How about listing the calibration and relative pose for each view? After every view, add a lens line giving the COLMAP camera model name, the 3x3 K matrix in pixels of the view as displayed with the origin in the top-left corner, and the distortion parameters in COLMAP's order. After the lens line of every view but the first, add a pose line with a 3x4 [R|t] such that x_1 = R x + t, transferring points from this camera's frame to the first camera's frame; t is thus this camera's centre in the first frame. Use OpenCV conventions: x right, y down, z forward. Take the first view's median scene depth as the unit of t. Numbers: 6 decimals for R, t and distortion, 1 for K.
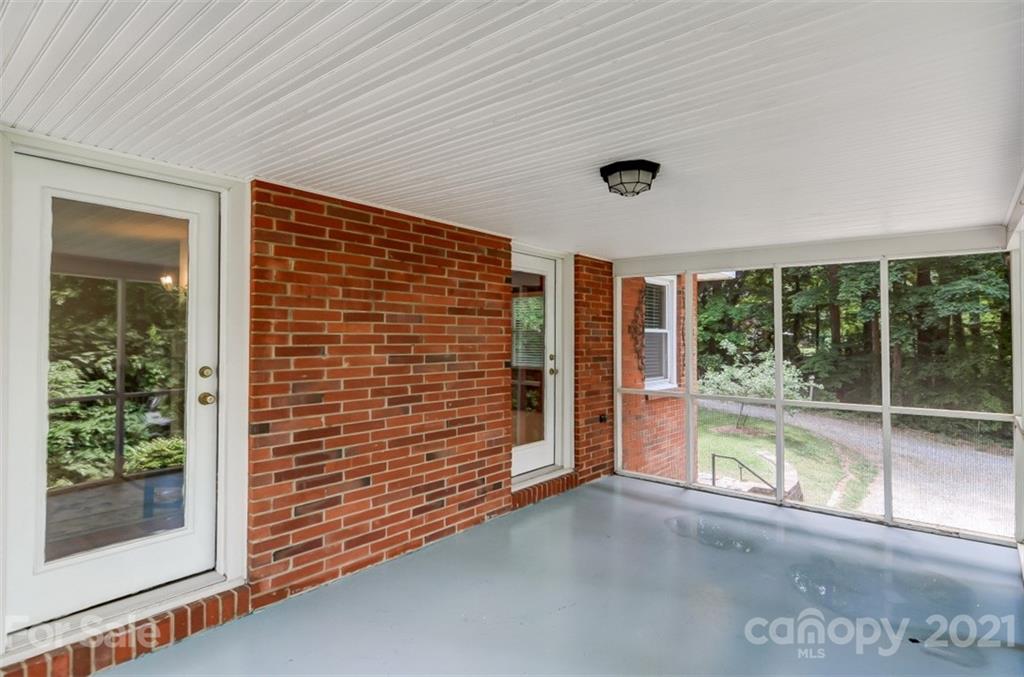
lens RADIAL K [[488.1, 0, 510.2], [0, 488.1, 335.6], [0, 0, 1]] dist [0.016537, -0.009999]
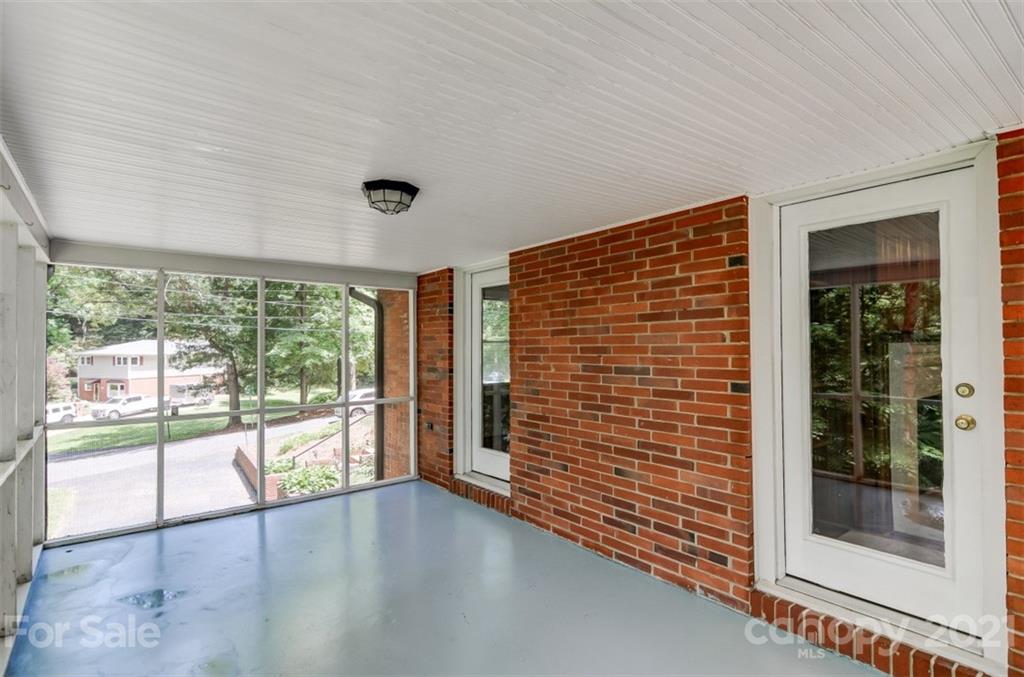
lens RADIAL K [[518.2, 0, 510.9], [0, 518.2, 344.3], [0, 0, 1]] dist [0.001244, -0.000406]
pose [[-0.177128, -0.012385, -0.984110, 0.890940], [0.008577, 0.999863, -0.014128, 0.008799], [0.984150, -0.010943, -0.176997, 0.983927]]
